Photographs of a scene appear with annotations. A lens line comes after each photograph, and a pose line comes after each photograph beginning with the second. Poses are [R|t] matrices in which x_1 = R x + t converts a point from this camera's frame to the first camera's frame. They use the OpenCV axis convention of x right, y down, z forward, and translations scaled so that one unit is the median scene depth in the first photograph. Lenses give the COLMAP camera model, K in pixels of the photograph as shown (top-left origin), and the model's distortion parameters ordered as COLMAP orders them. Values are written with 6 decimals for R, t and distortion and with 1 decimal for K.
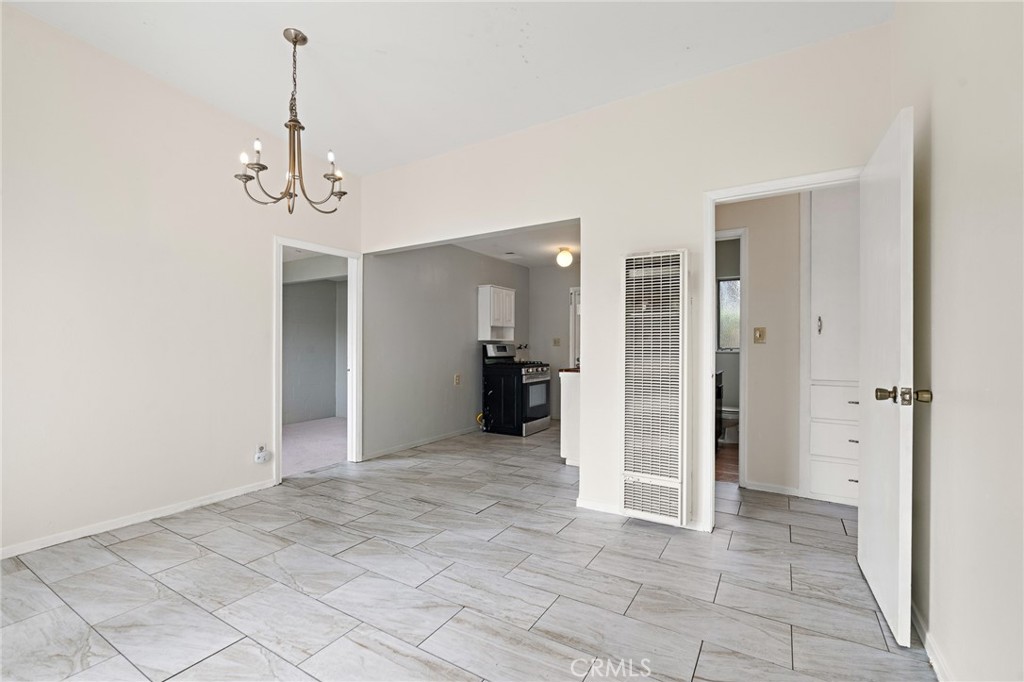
lens RADIAL K [[449.7, 0, 509.5], [0, 449.7, 342.5], [0, 0, 1]] dist [-0.001090, -0.000569]
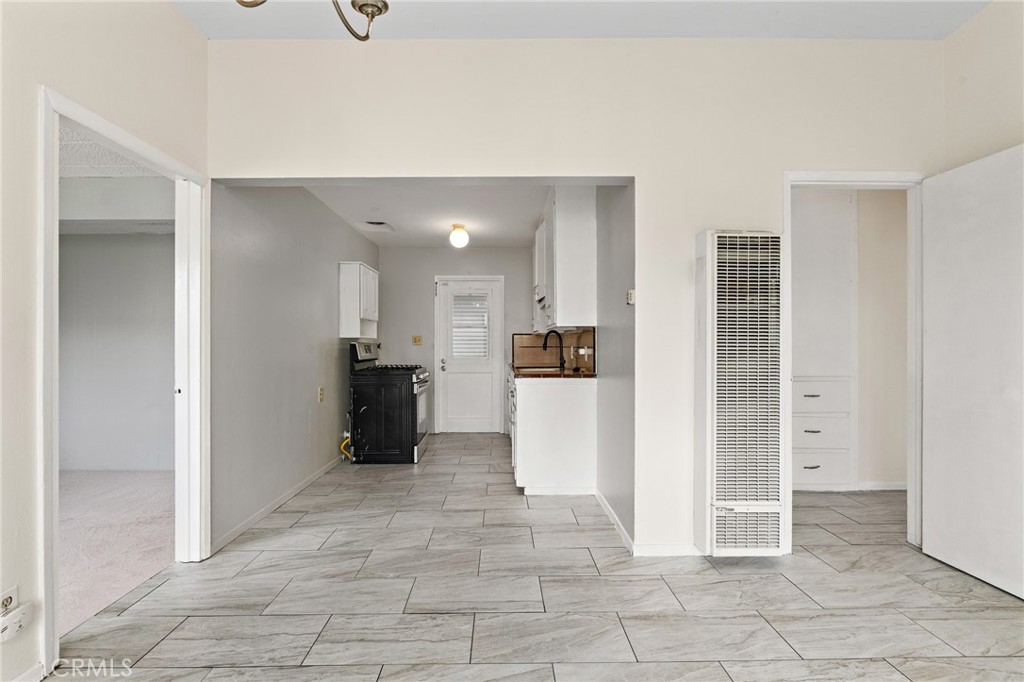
lens RADIAL K [[449.7, 0, 509.5], [0, 449.7, 342.5], [0, 0, 1]] dist [-0.001090, -0.000569]
pose [[0.844816, -0.000605, 0.535057, -0.356932], [-0.000874, 0.999996, 0.002511, 0.001420], [-0.535056, -0.002589, 0.844812, 0.389084]]
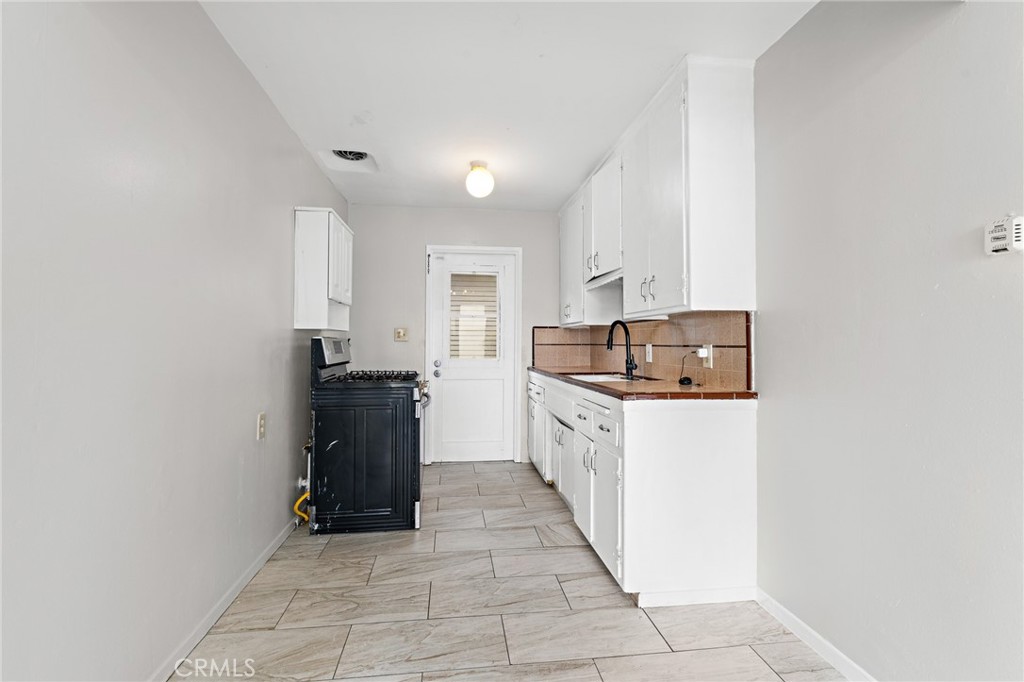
lens RADIAL K [[461.2, 0, 508.2], [0, 461.2, 334.3], [0, 0, 1]] dist [0.001828, 0.000289]
pose [[0.786811, 0.011234, 0.617092, -0.293094], [-0.006690, 0.999931, -0.009673, 0.005948], [-0.617158, 0.003482, 0.786832, 0.803235]]
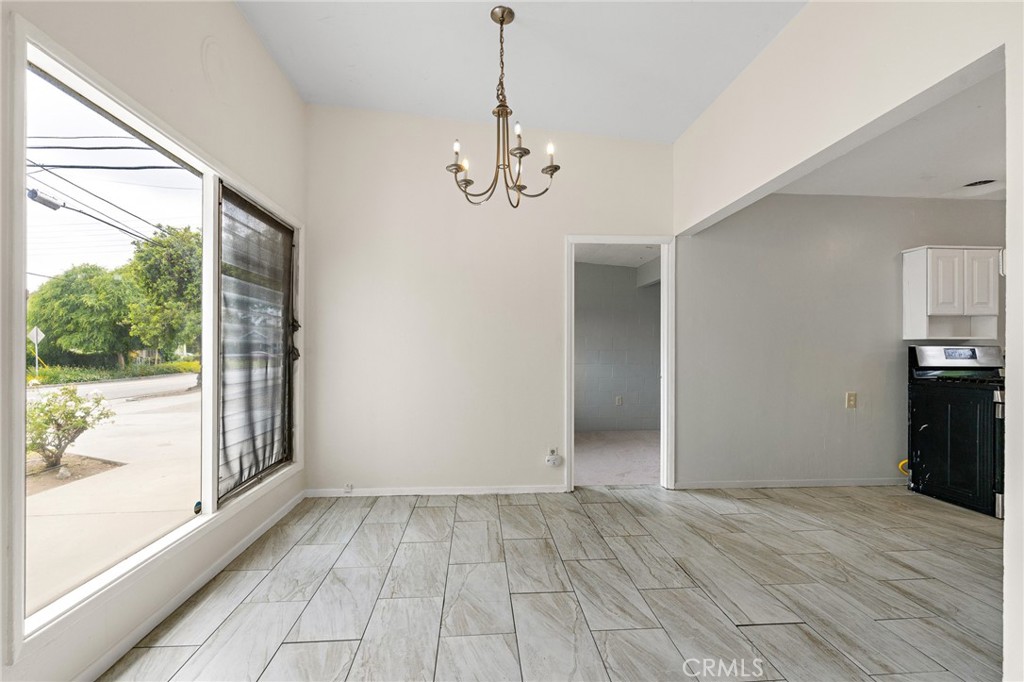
lens RADIAL K [[454.4, 0, 504.5], [0, 454.4, 346.8], [0, 0, 1]] dist [-0.000369, 0.000140]
pose [[0.579548, -0.002132, -0.814936, 0.192510], [0.006203, 0.999979, 0.001794, 0.000588], [0.814915, -0.006095, 0.579549, 0.306143]]
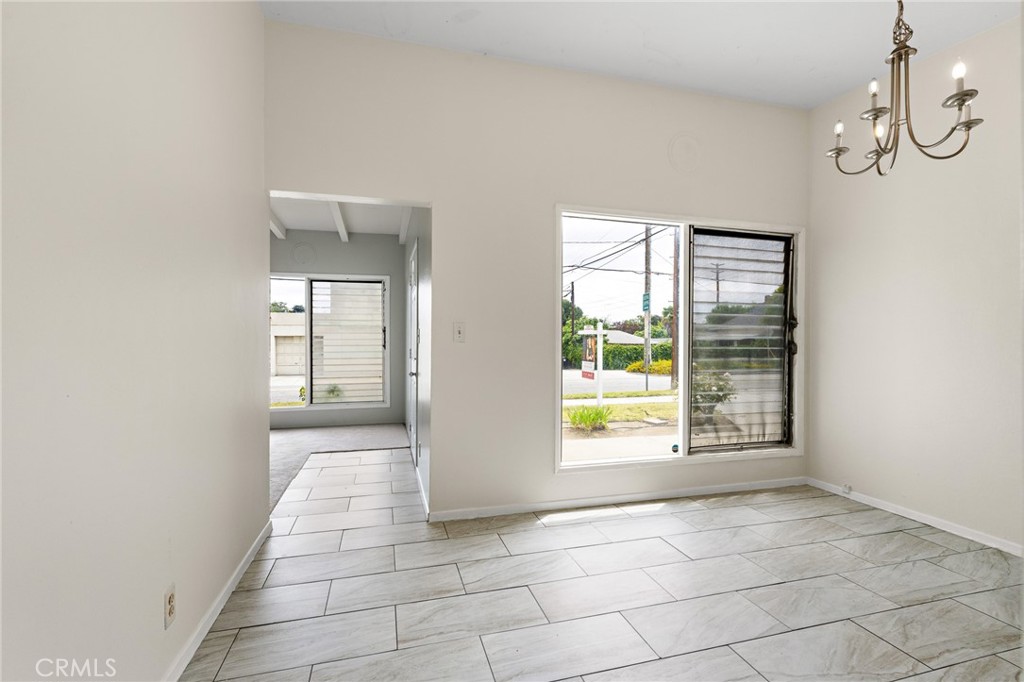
lens RADIAL K [[449.7, 0, 509.5], [0, 449.7, 342.5], [0, 0, 1]] dist [-0.001090, -0.000569]
pose [[-0.679920, -0.003409, -0.733278, 0.351403], [0.000849, 0.999985, -0.005436, 0.004104], [0.733286, -0.004319, -0.679907, 0.686838]]
